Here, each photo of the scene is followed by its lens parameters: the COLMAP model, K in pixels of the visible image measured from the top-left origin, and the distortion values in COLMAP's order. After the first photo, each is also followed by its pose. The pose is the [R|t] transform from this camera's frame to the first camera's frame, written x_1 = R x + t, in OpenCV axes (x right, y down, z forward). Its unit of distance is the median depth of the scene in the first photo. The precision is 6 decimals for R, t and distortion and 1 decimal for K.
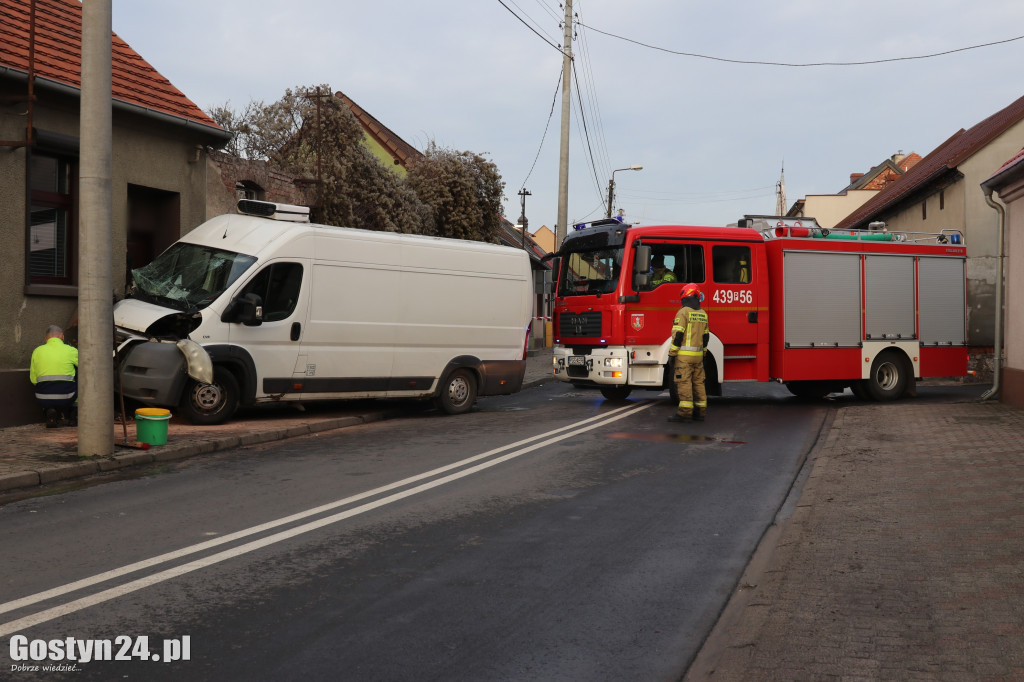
lens RADIAL K [[1535.5, 0, 516.3], [0, 1535.5, 336.5], [0, 0, 1]] dist [0.004713, 0.000000]
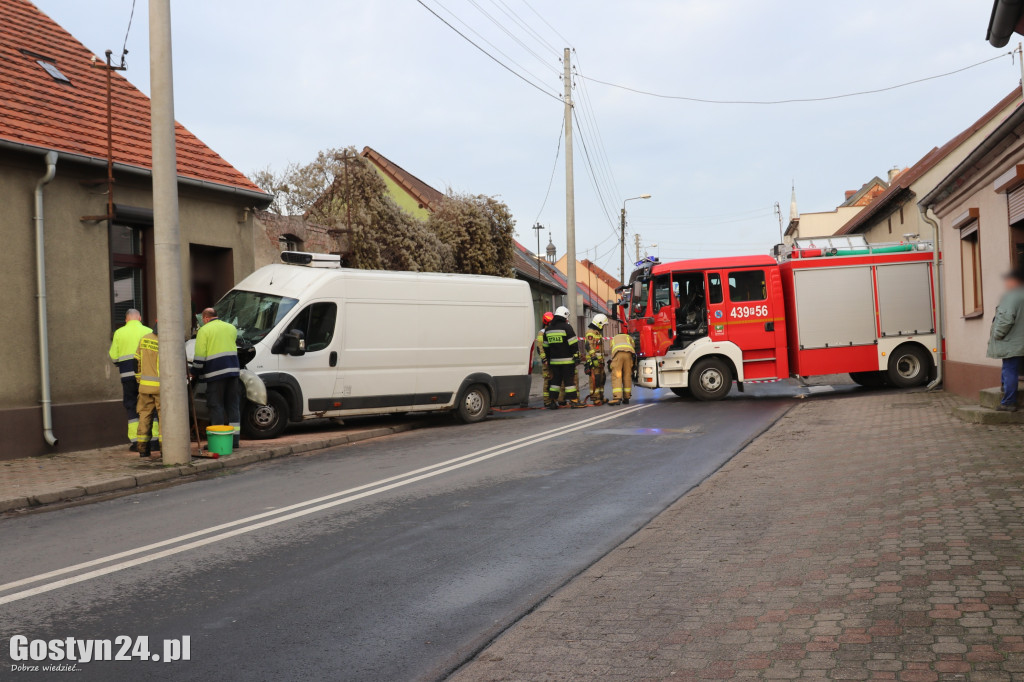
lens RADIAL K [[1535.5, 0, 506.1], [0, 1535.5, 332.4], [0, 0, 1]] dist [0.004713, 0.000000]
pose [[0.998004, -0.049838, -0.038783, 0.038696], [0.049100, 0.998598, -0.019767, 0.006336], [0.039714, 0.017824, 0.999052, -0.195130]]
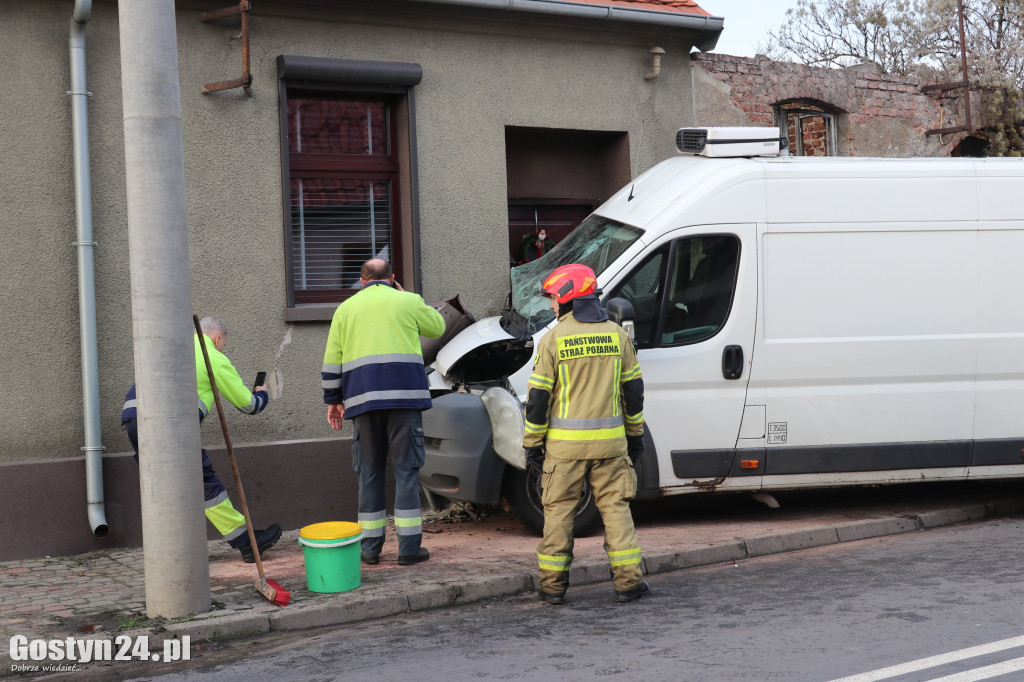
lens RADIAL K [[1535.5, 0, 494.3], [0, 1535.5, 341.4], [0, 0, 1]] dist [0.004713, 0.000000]
pose [[0.736718, -0.036685, -0.675204, 0.152961], [0.045690, 0.998946, -0.004421, -0.011697], [0.674654, -0.027593, 0.737618, 0.542308]]
